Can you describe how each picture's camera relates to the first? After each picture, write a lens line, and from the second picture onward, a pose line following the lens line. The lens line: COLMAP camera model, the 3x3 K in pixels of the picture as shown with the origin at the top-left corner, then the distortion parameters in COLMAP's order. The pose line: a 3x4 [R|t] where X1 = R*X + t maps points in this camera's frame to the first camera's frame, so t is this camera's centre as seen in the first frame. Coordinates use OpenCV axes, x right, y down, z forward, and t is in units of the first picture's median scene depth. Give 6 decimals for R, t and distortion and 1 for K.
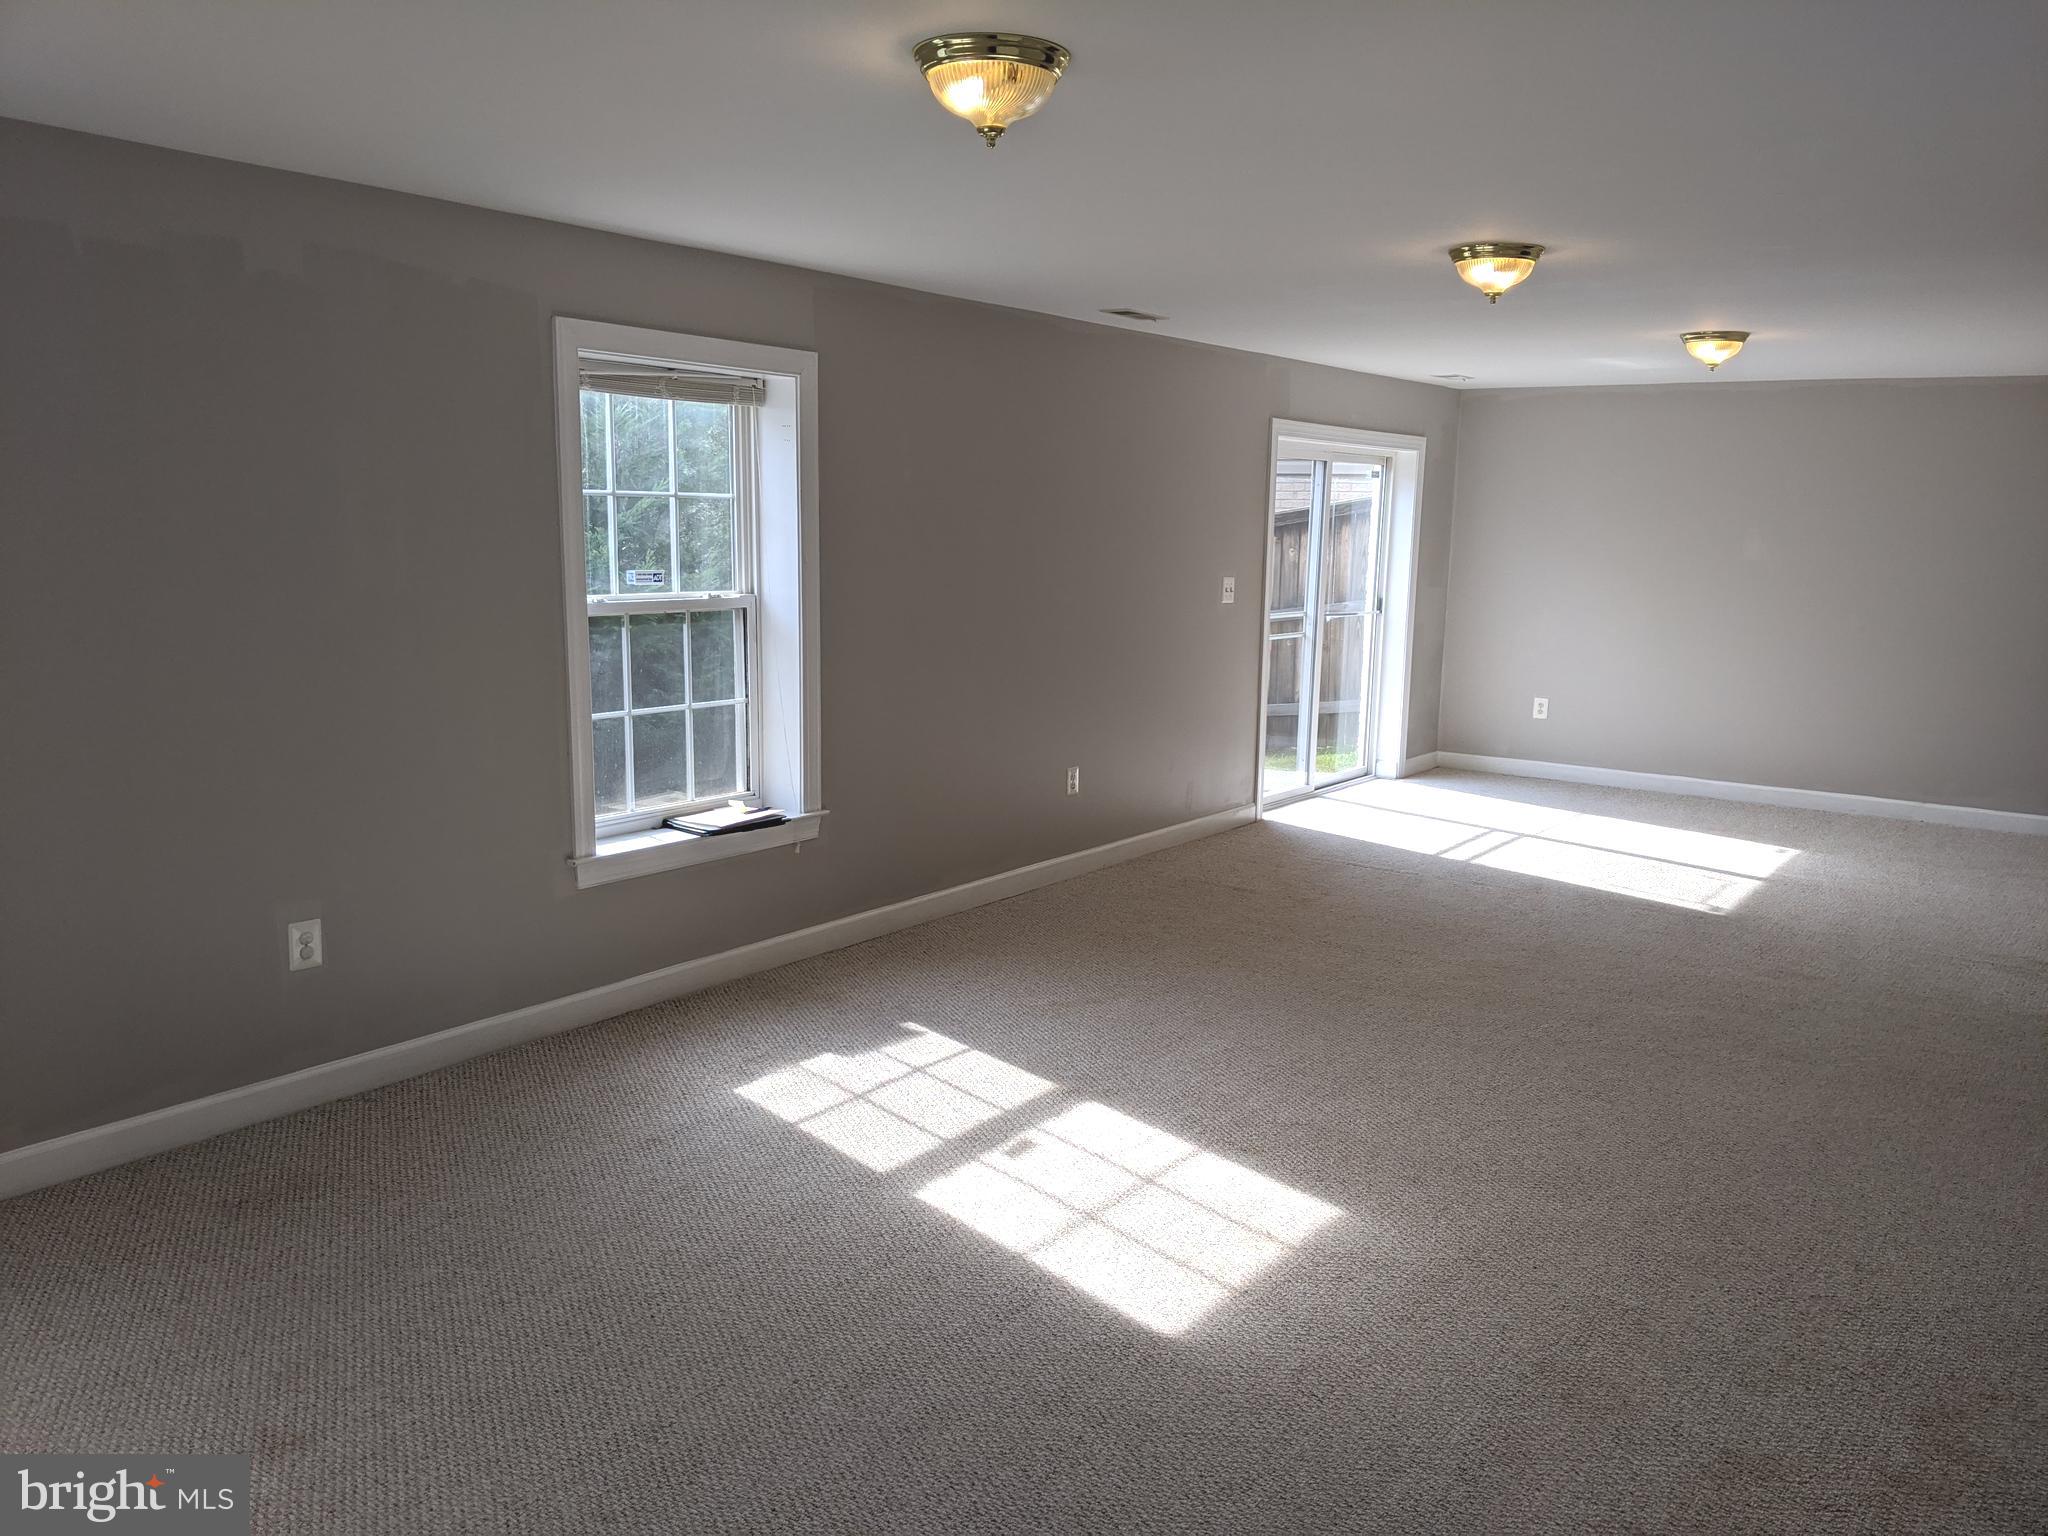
lens RADIAL K [[1629.5, 0, 1027.8], [0, 1629.5, 792.8], [0, 0, 1]] dist [0.049481, -0.109055]
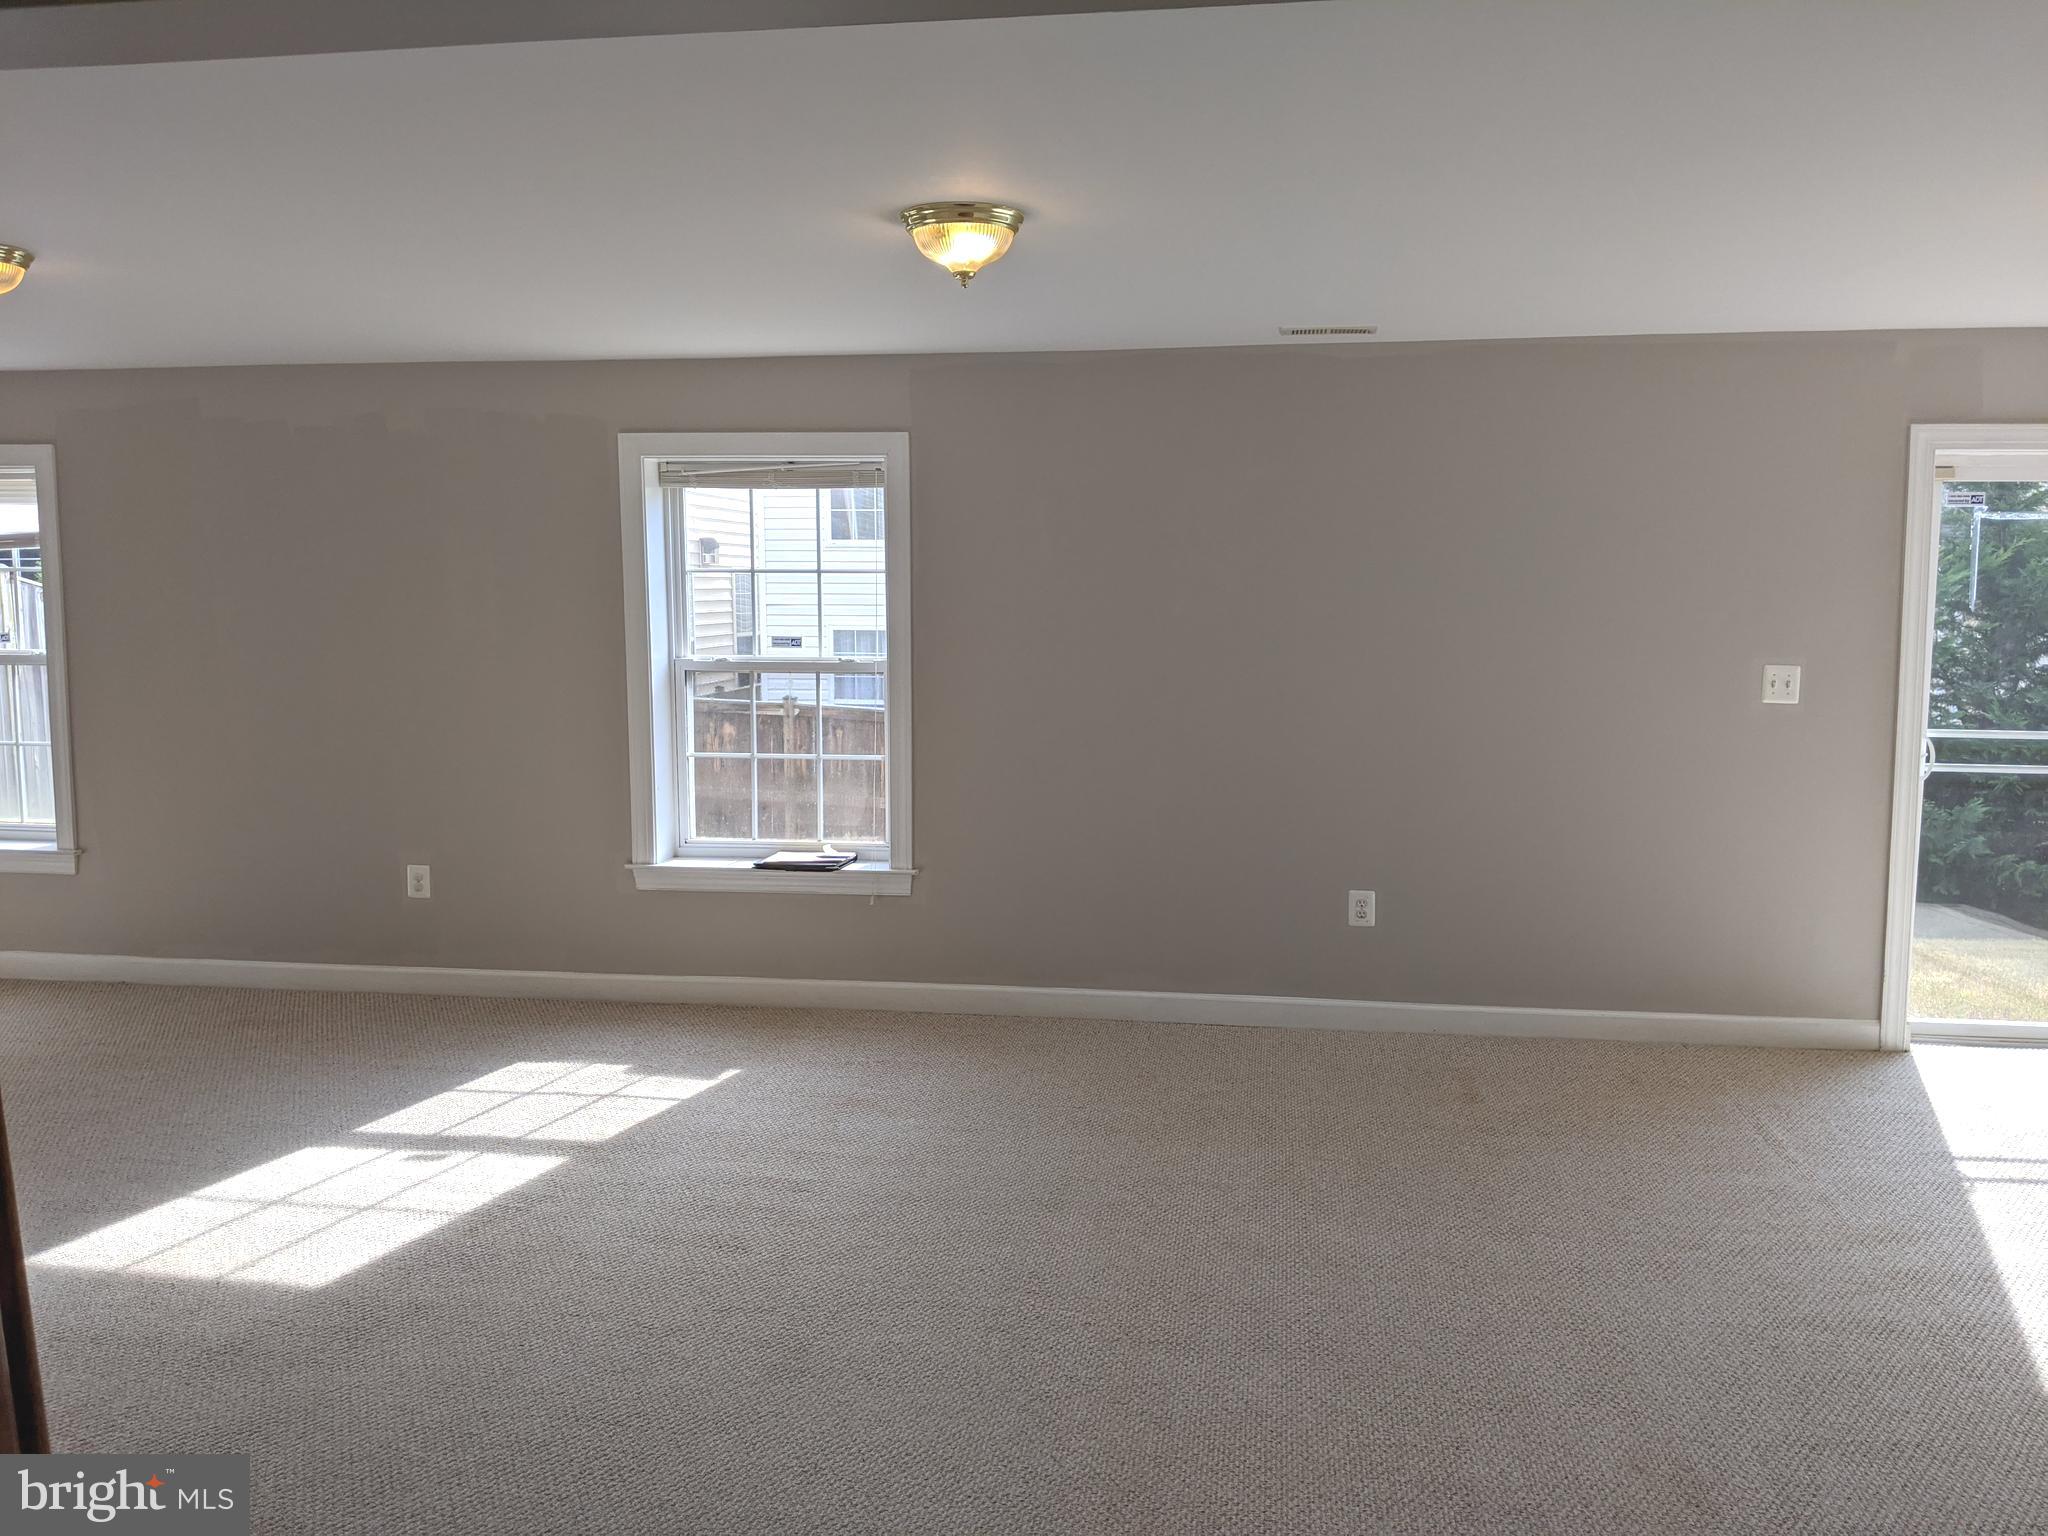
lens RADIAL K [[1629.5, 0, 1046.5], [0, 1629.5, 752.5], [0, 0, 1]] dist [0.049481, -0.109055]
pose [[0.454253, 0.076337, -0.887596, 0.958194], [-0.139221, 0.990164, 0.013908, -0.104294], [0.879927, 0.117255, 0.460412, 0.698078]]
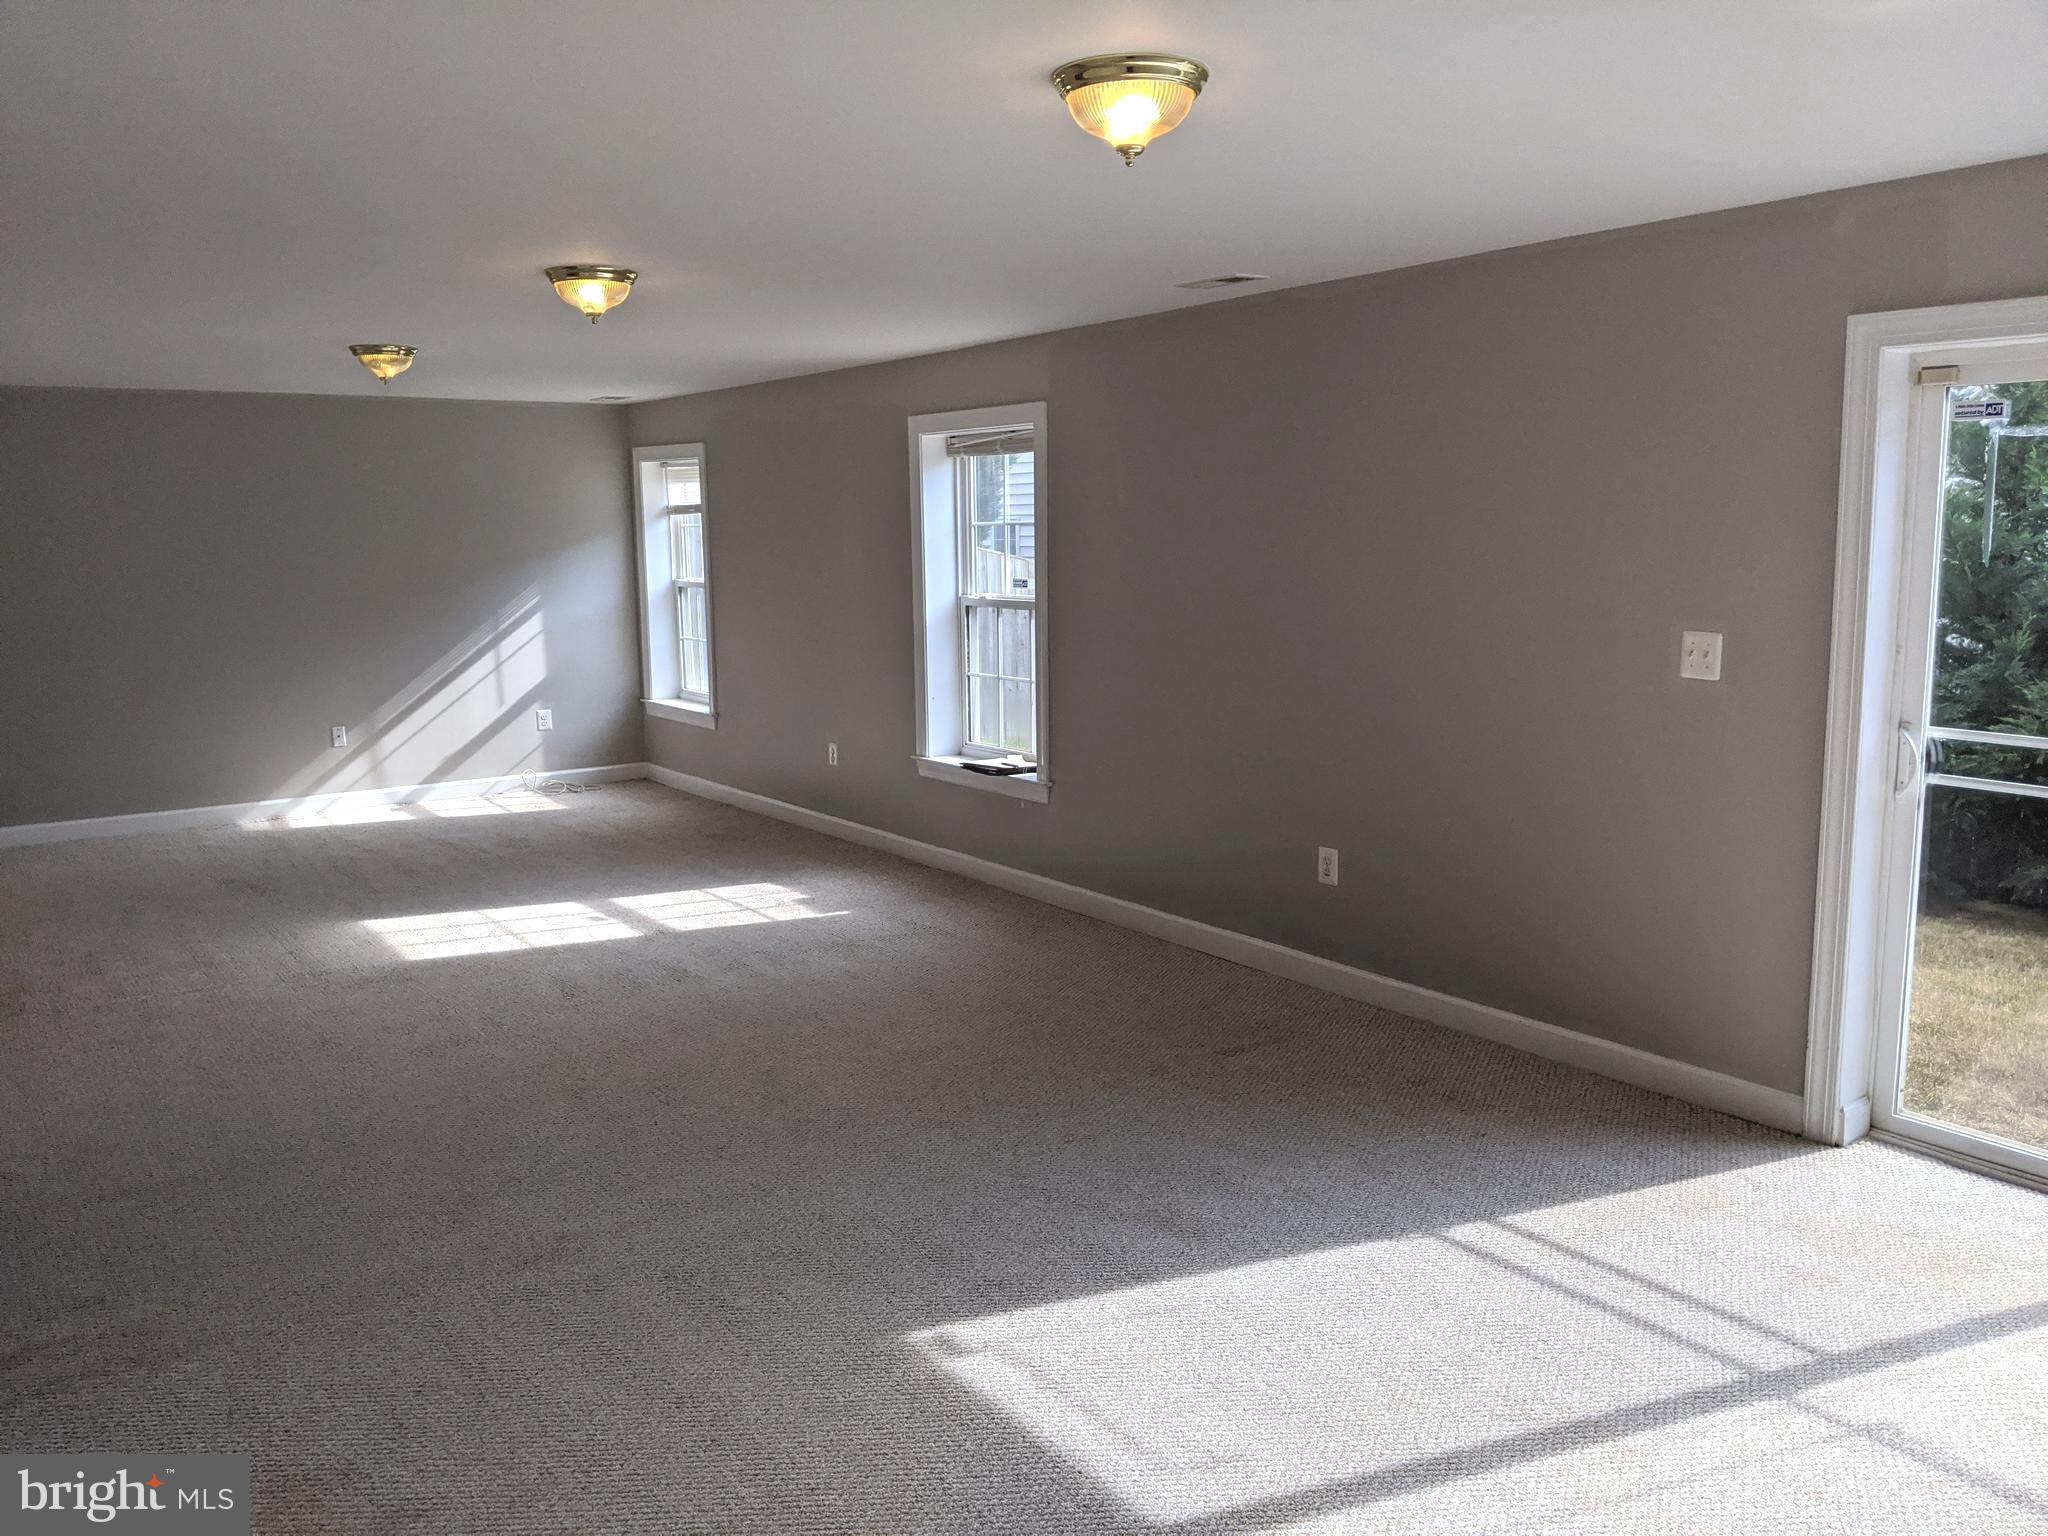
lens RADIAL K [[1629.5, 0, 1006.3], [0, 1629.5, 755.8], [0, 0, 1]] dist [0.049481, -0.109055]
pose [[-0.338010, 0.117347, -0.933798, 1.163073], [-0.149263, 0.972954, 0.176296, -0.250364], [0.929231, 0.198971, -0.311353, 1.572694]]
